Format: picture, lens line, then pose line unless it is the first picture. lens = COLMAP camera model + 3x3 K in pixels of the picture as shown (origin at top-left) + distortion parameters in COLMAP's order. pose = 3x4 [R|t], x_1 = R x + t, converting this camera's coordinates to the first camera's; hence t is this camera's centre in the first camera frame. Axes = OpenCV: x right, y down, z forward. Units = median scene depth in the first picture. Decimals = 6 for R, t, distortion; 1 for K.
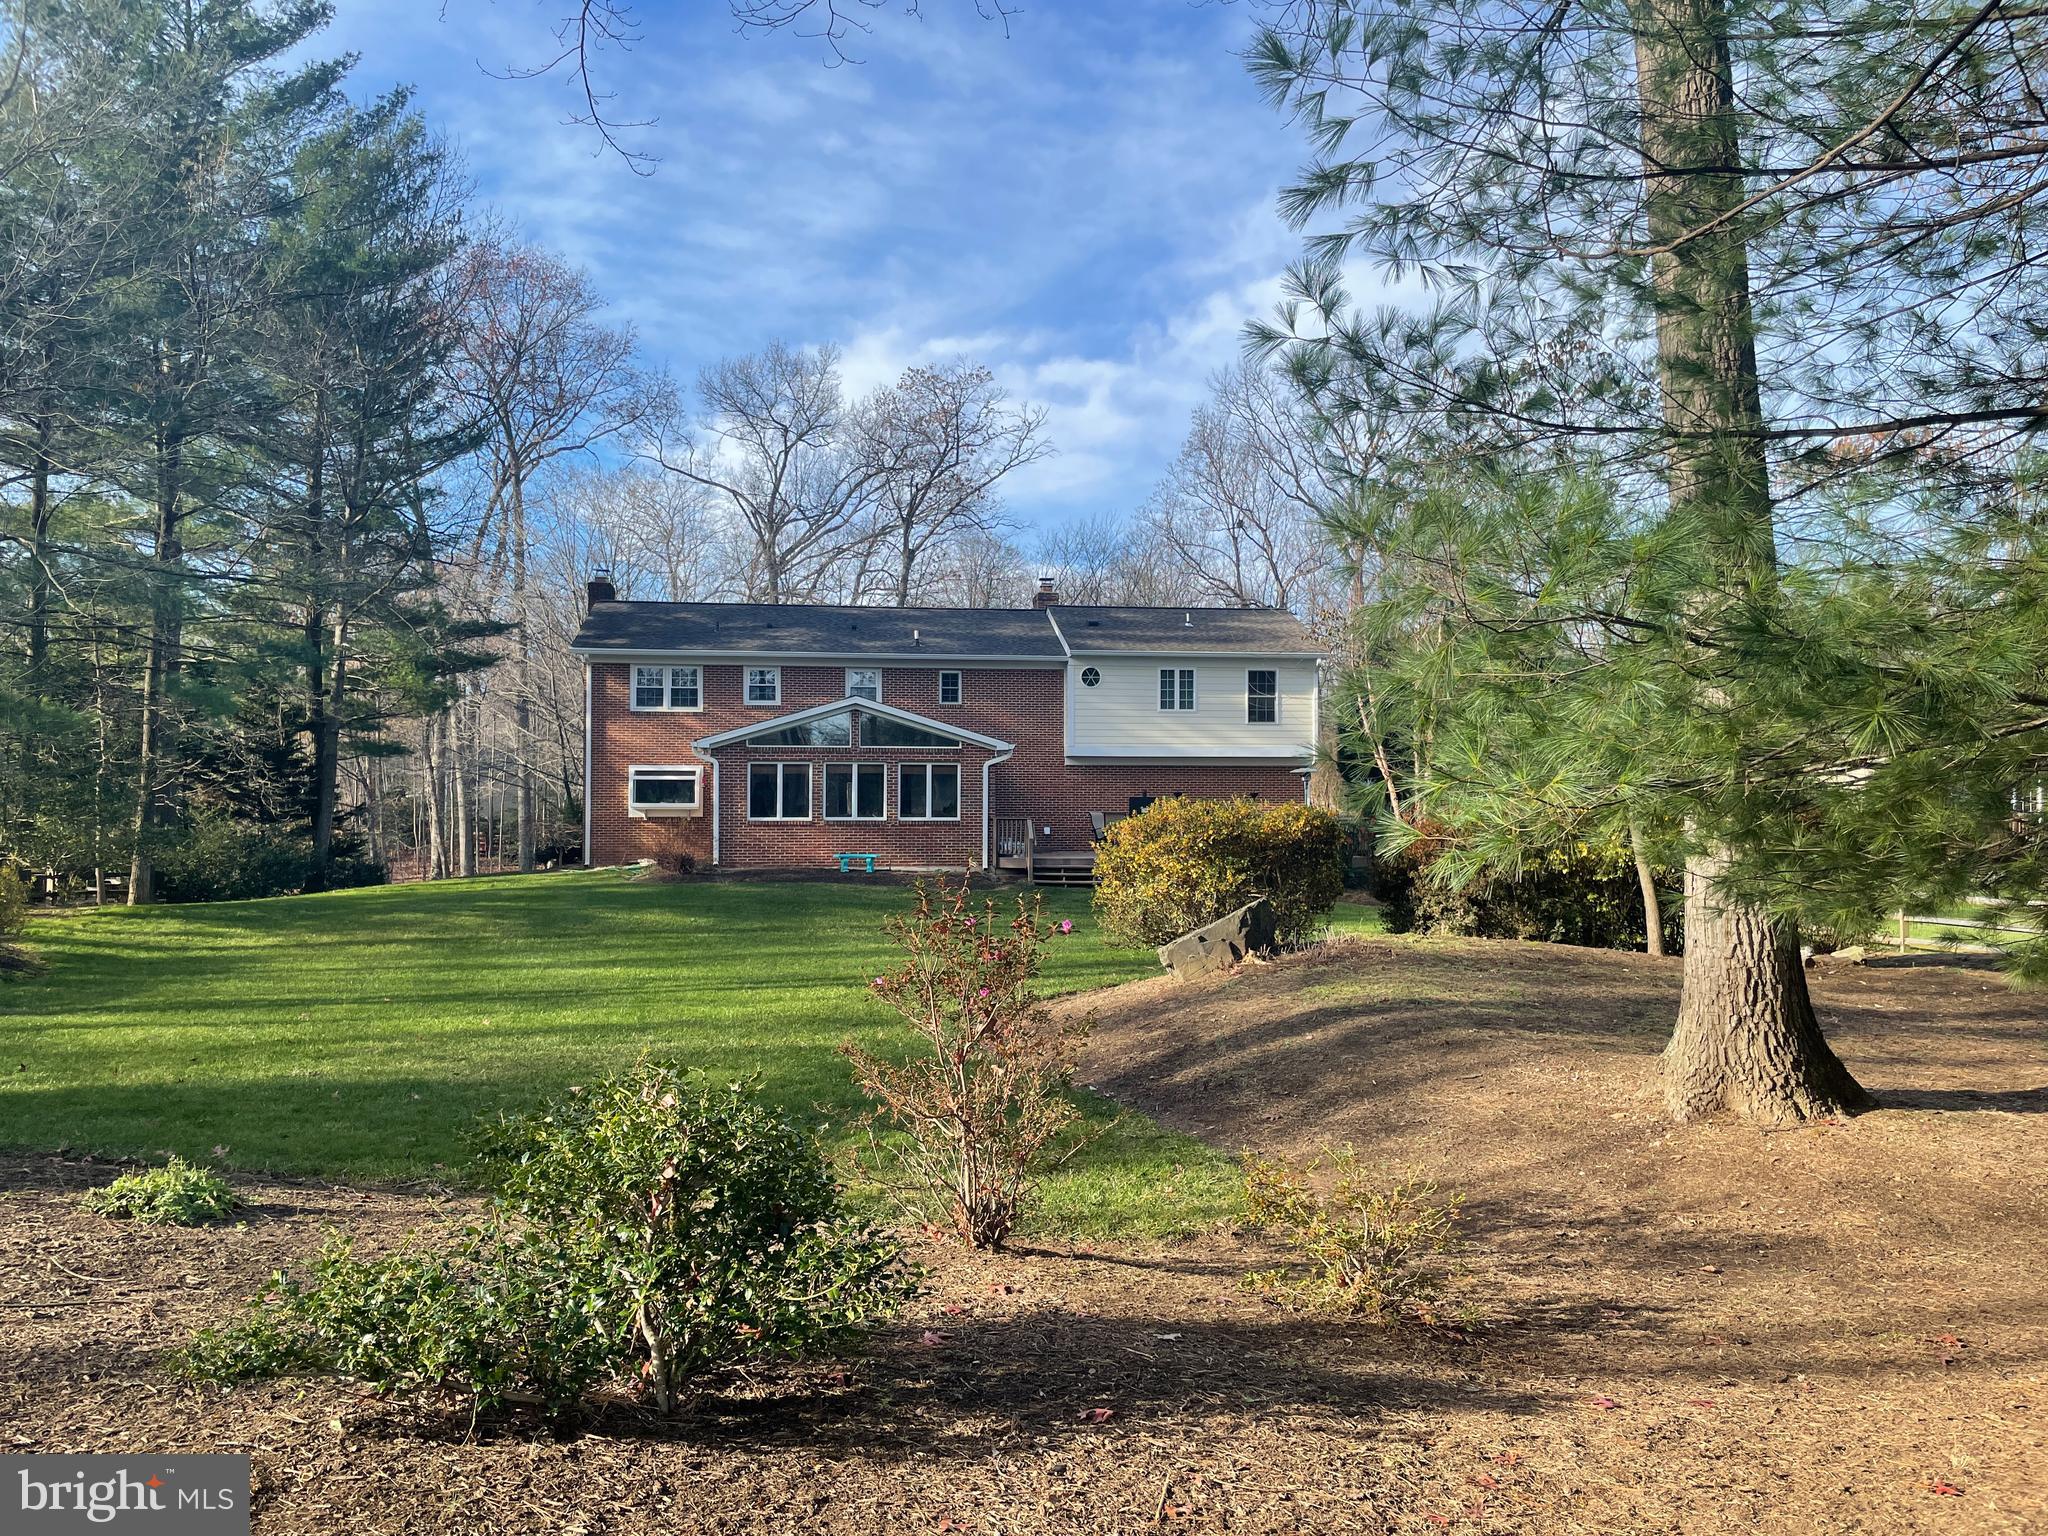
lens RADIAL K [[1547.5, 0, 1024.0], [0, 1547.5, 768.0], [0, 0, 1]] dist [0.027907, -0.004262]
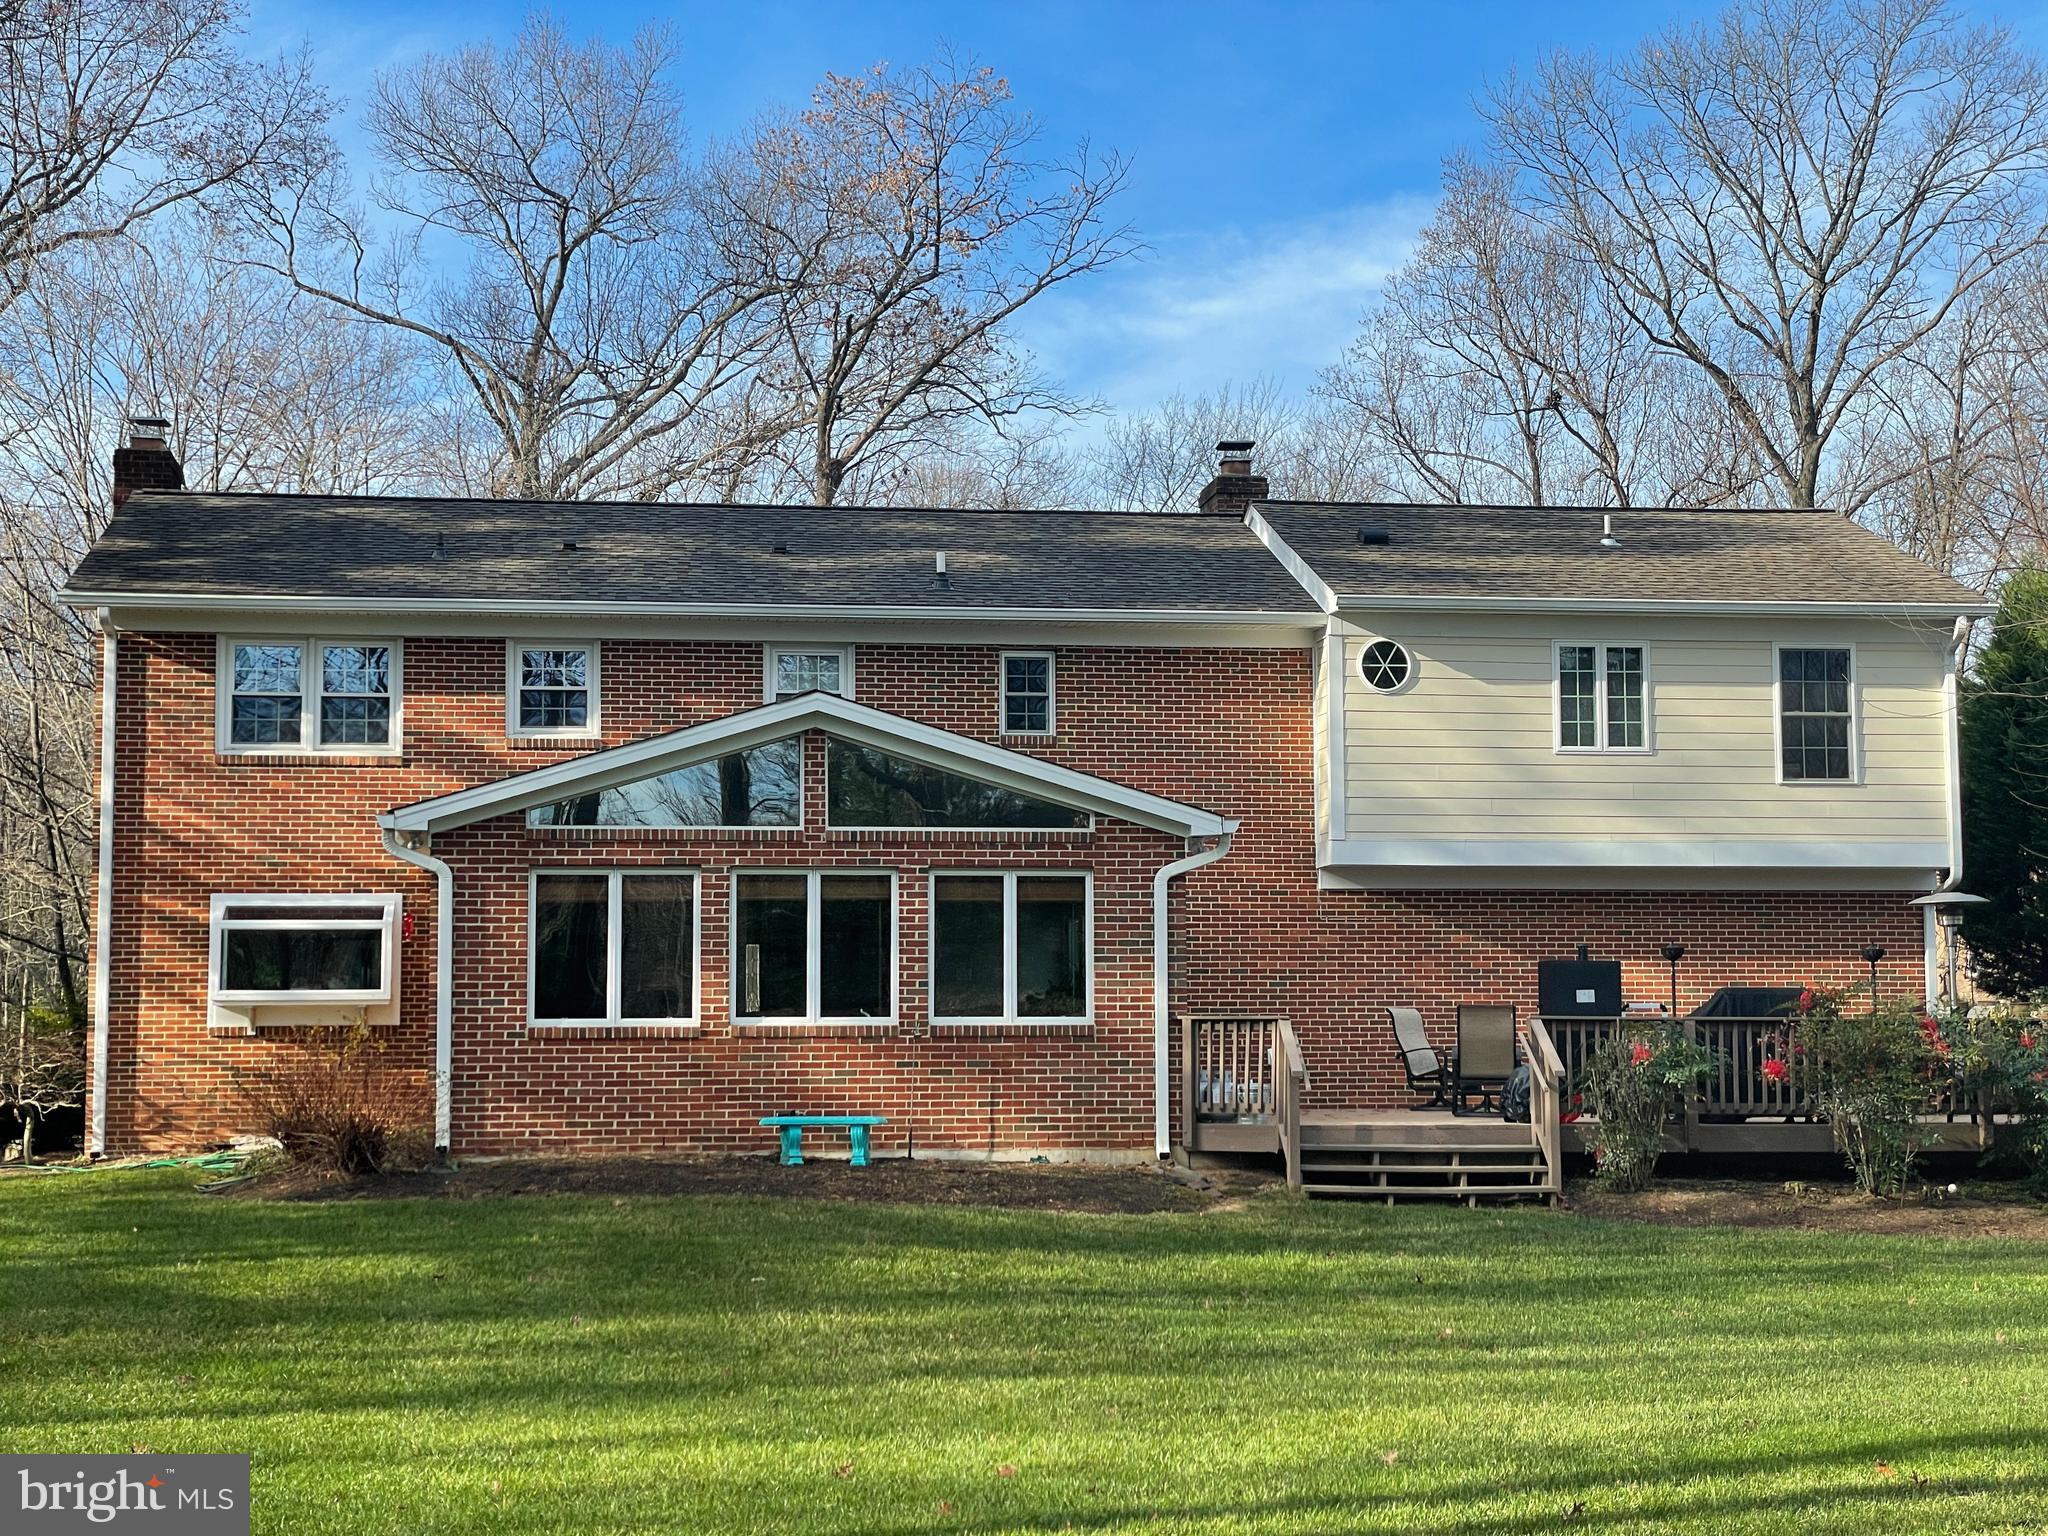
lens RADIAL K [[3087.8, 0, 1024.0], [0, 3087.8, 768.0], [0, 0, 1]] dist [0.053900, 0.022773]
pose [[0.999974, -0.005085, 0.005085, -0.058478], [0.005385, 0.998134, -0.060817, 0.016218], [-0.004767, 0.060843, 0.998136, 0.236927]]
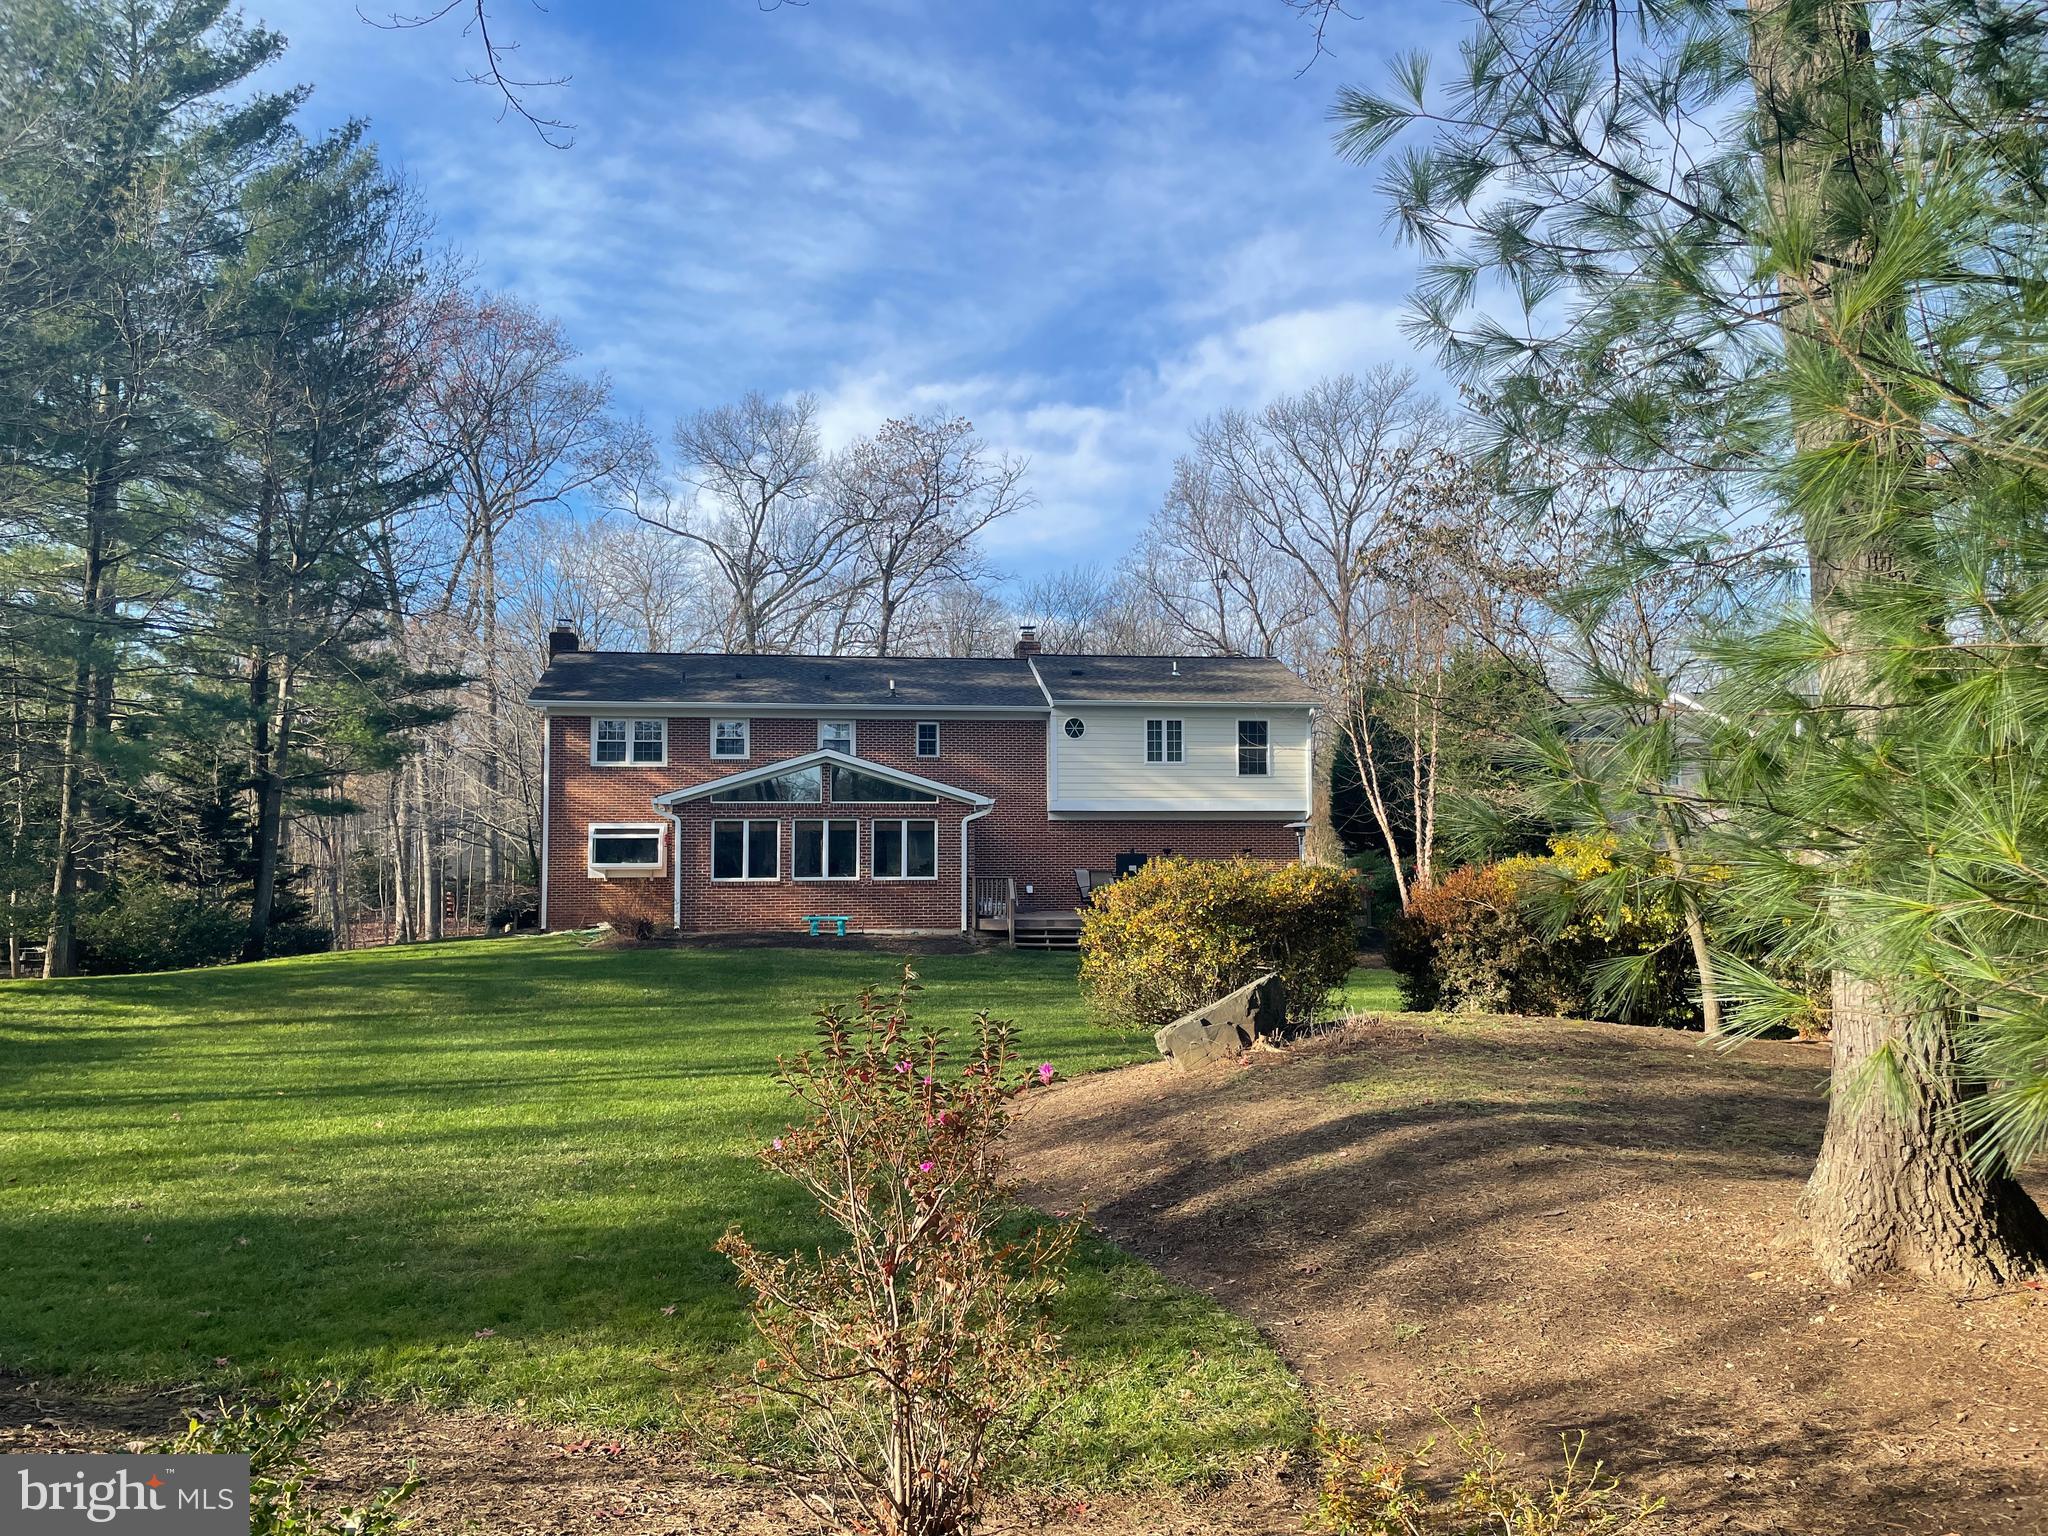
lens RADIAL K [[1547.5, 0, 1024.0], [0, 1547.5, 768.0], [0, 0, 1]] dist [0.027907, -0.004262]
pose [[0.999932, -0.004873, 0.010623, 0.001779], [0.005240, 0.999379, -0.034856, -0.001197], [-0.010447, 0.034910, 0.999336, 0.049952]]
